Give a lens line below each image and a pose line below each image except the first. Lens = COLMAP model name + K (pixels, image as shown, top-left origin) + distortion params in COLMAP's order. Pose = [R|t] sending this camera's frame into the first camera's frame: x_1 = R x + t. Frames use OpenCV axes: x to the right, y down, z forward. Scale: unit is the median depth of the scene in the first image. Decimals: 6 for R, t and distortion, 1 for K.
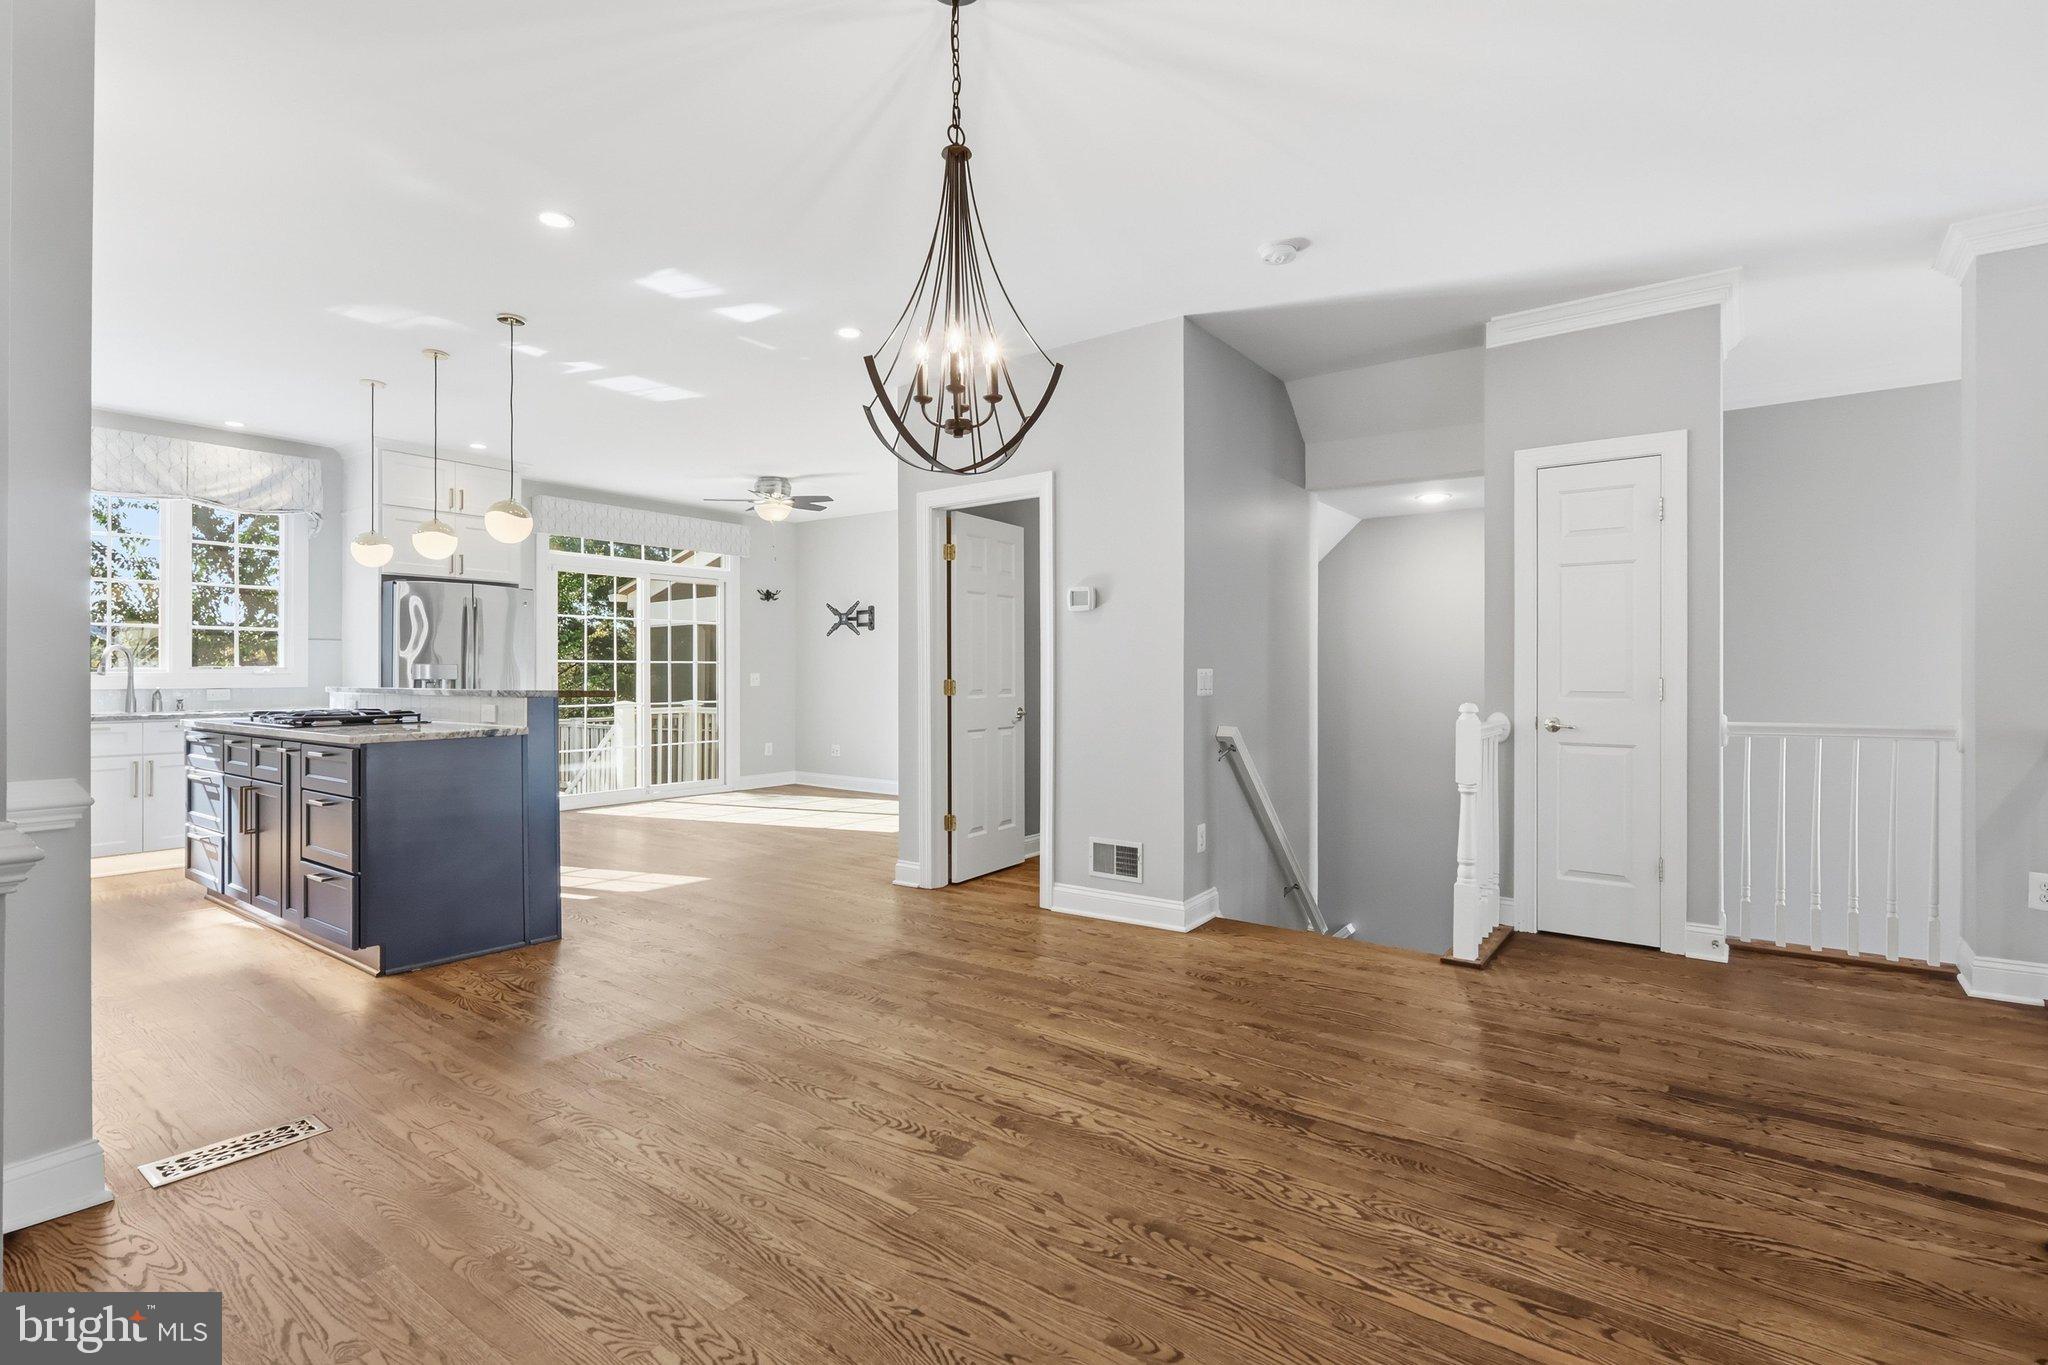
lens RADIAL K [[943.4, 0, 1016.6], [0, 943.4, 680.8], [0, 0, 1]] dist [-0.002633, -0.000316]
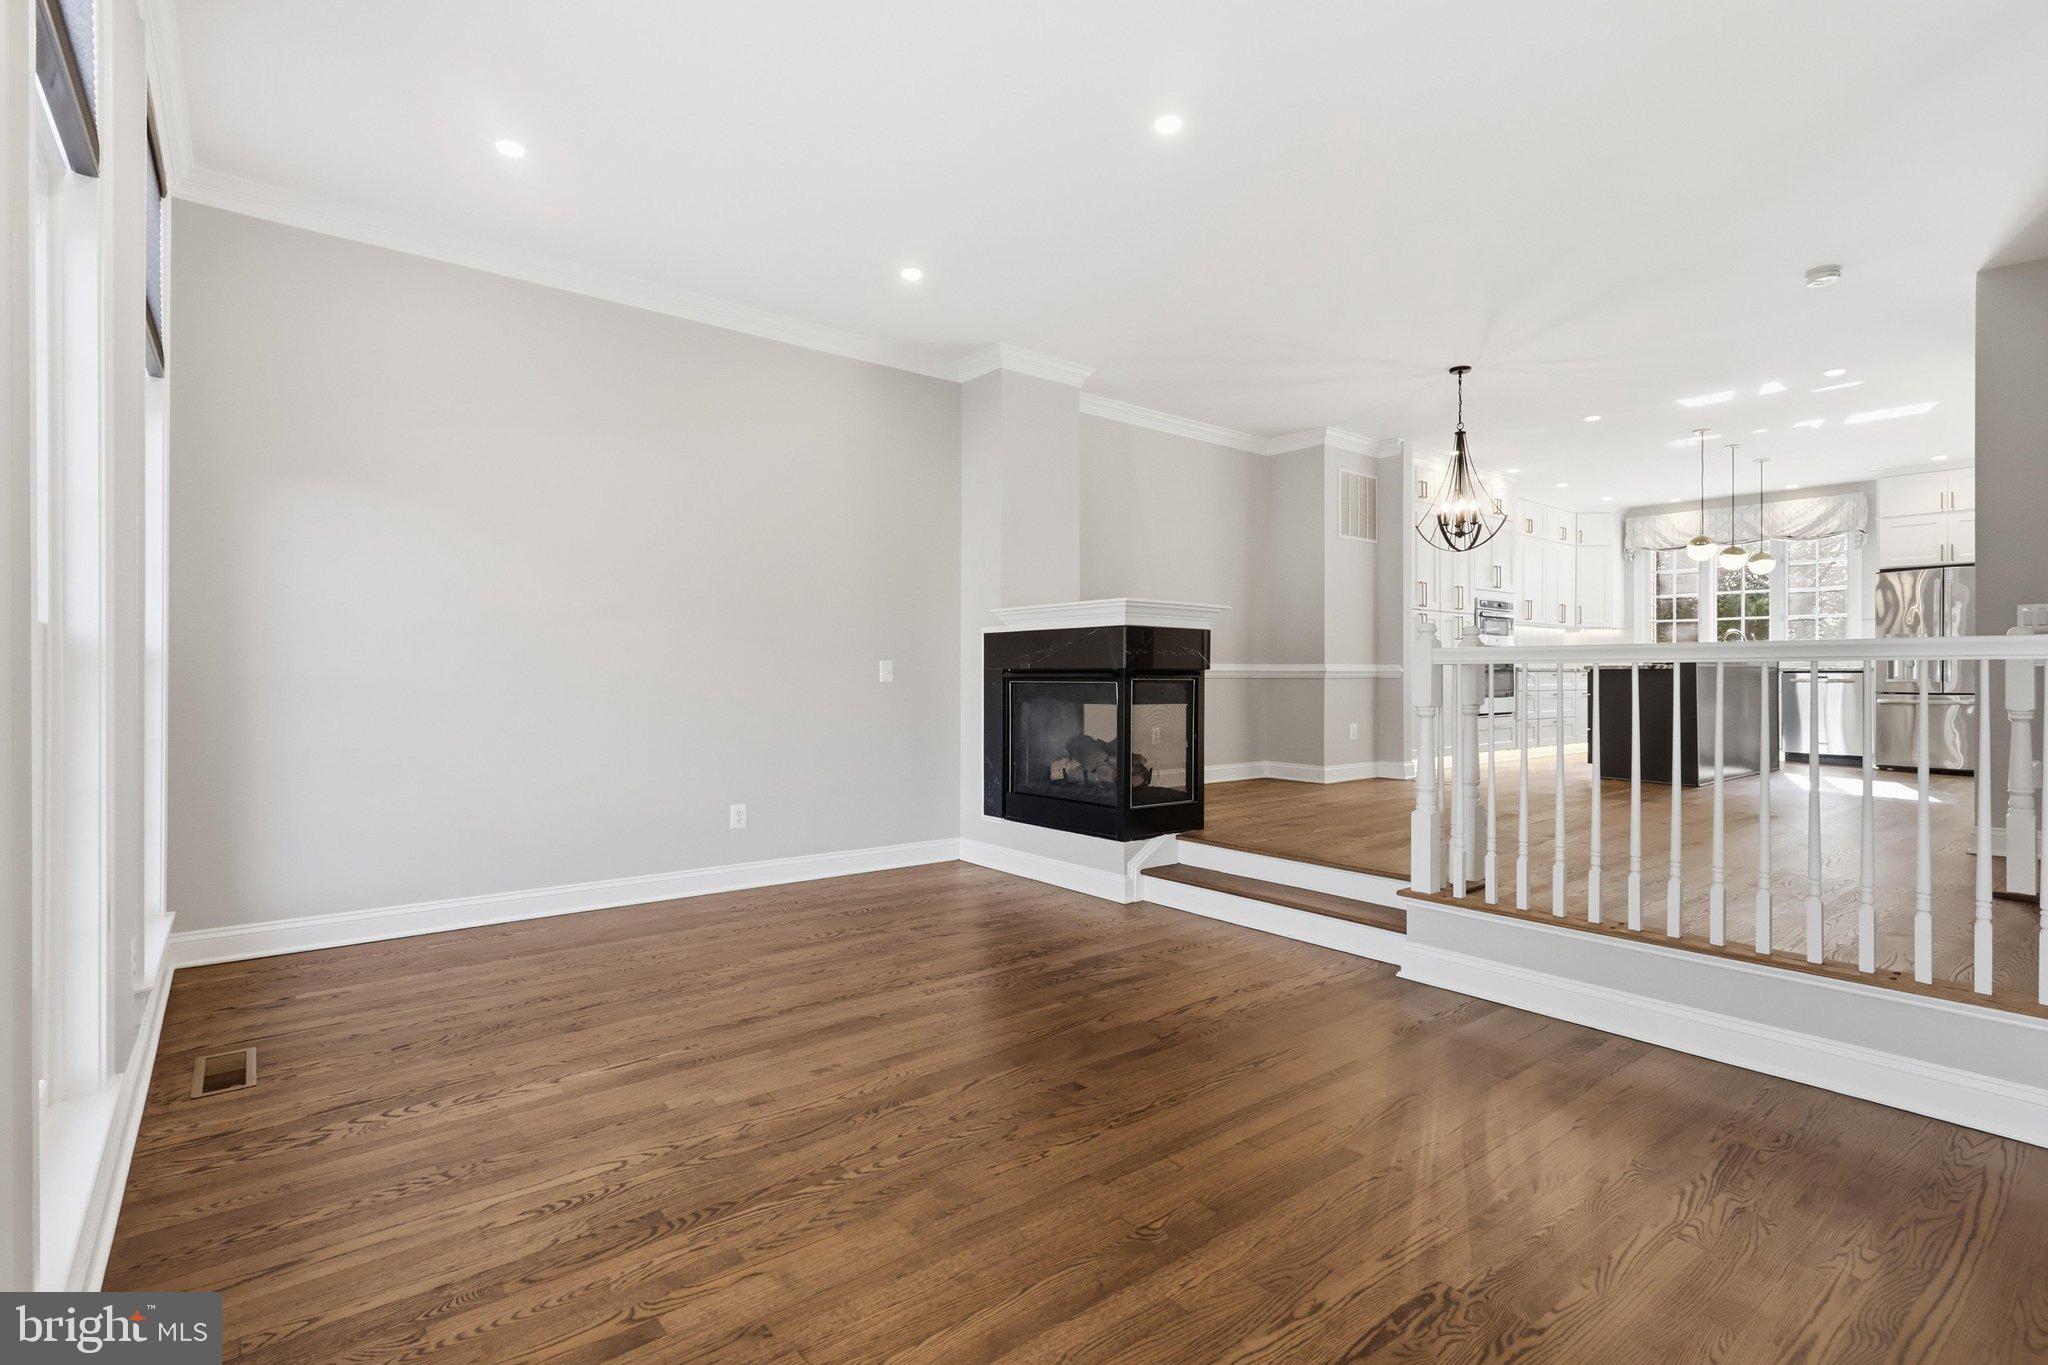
lens RADIAL K [[954.9, 0, 1024.0], [0, 954.9, 682.5], [0, 0, 1]] dist [-0.000424, 0.000022]
pose [[-0.261736, 0.005480, -0.965124, 1.040385], [-0.007045, 0.999946, 0.007589, 0.051010], [0.965114, 0.008785, -0.261683, 0.185118]]
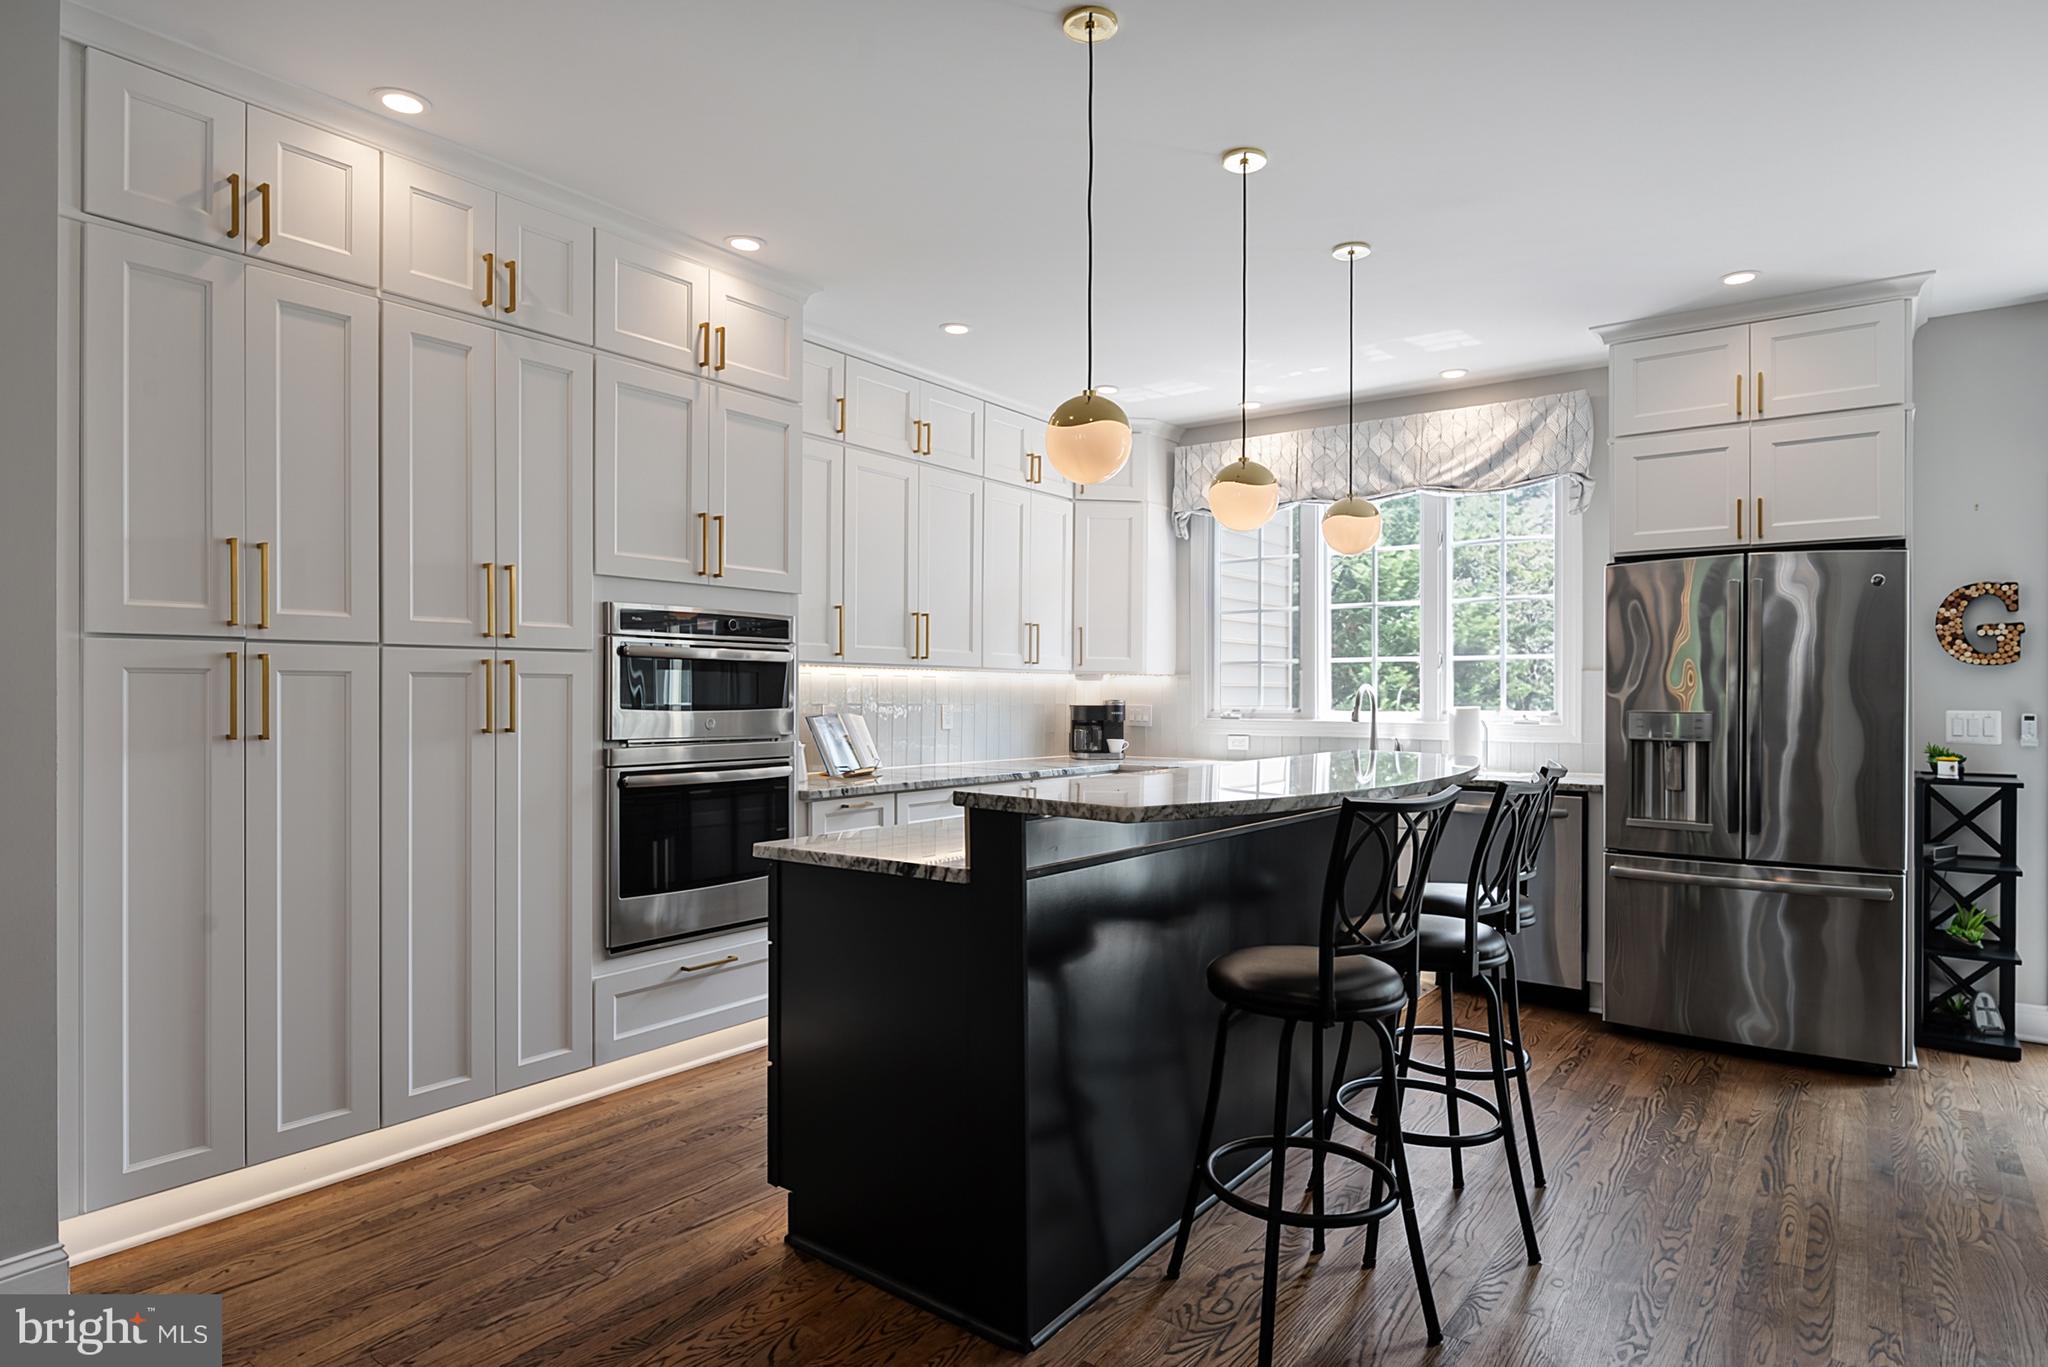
lens RADIAL K [[1130.4, 0, 1026.0], [0, 1130.4, 693.5], [0, 0, 1]] dist [-0.004319, -0.001409]
pose [[-0.012267, -0.000090, -0.999925, 0.031322], [-0.009840, 0.999952, 0.000031, -0.026583], [0.999876, 0.009840, -0.012268, 0.689234]]
